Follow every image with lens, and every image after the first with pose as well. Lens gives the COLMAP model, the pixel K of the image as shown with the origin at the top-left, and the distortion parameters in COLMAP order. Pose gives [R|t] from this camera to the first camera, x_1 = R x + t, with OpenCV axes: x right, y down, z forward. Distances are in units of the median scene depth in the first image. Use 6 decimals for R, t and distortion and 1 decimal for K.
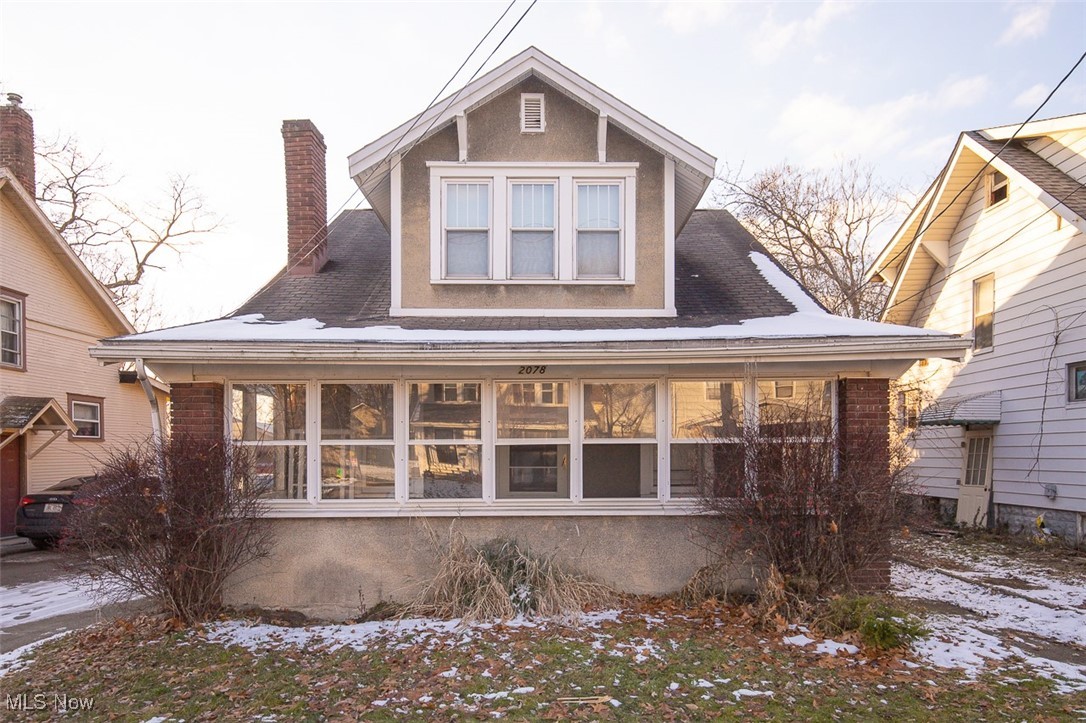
lens RADIAL K [[707.5, 0, 539.8], [0, 707.5, 391.5], [0, 0, 1]] dist [0.027132, 0.003891]
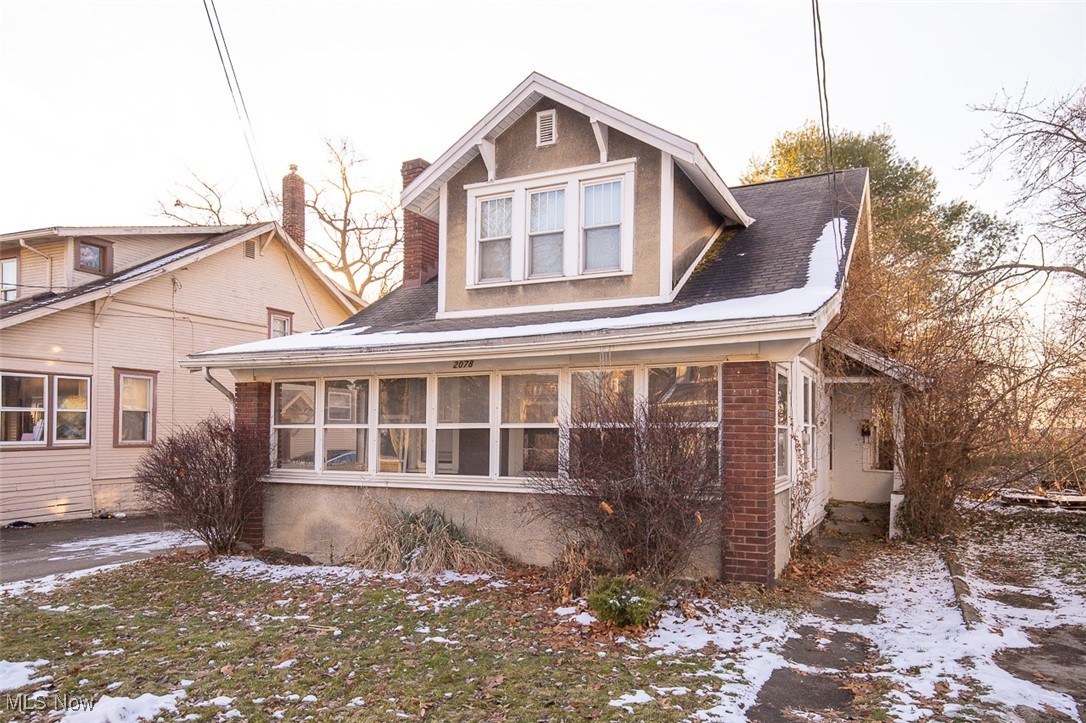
lens RADIAL K [[727.8, 0, 546.4], [0, 727.8, 345.3], [0, 0, 1]] dist [0.033324, 0.000795]
pose [[0.895970, -0.045647, -0.441763, 0.489268], [0.029570, 0.998628, -0.043213, -0.004270], [0.443129, 0.025654, 0.896091, -0.012303]]
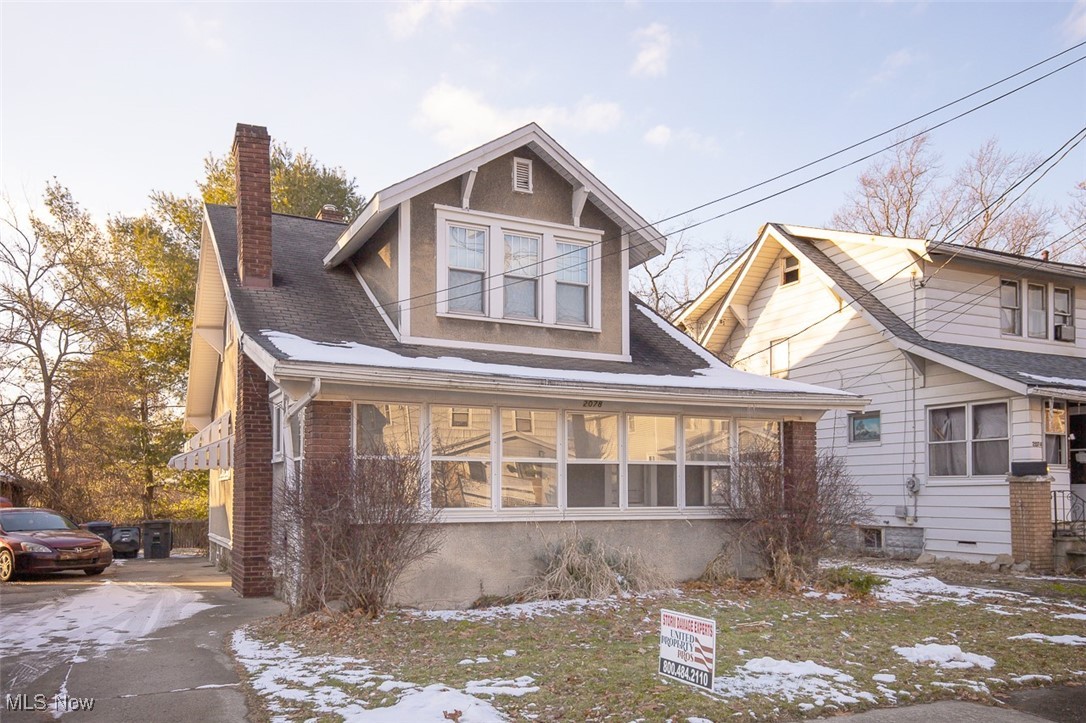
lens RADIAL K [[868.1, 0, 543.0], [0, 868.1, 361.5], [0, 0, 1]] dist [0.072642, -0.000455]
pose [[0.900949, 0.069186, 0.428373, -0.573822], [-0.041202, 0.996387, -0.074270, 0.009755], [-0.431964, 0.049264, 0.900545, -0.268004]]
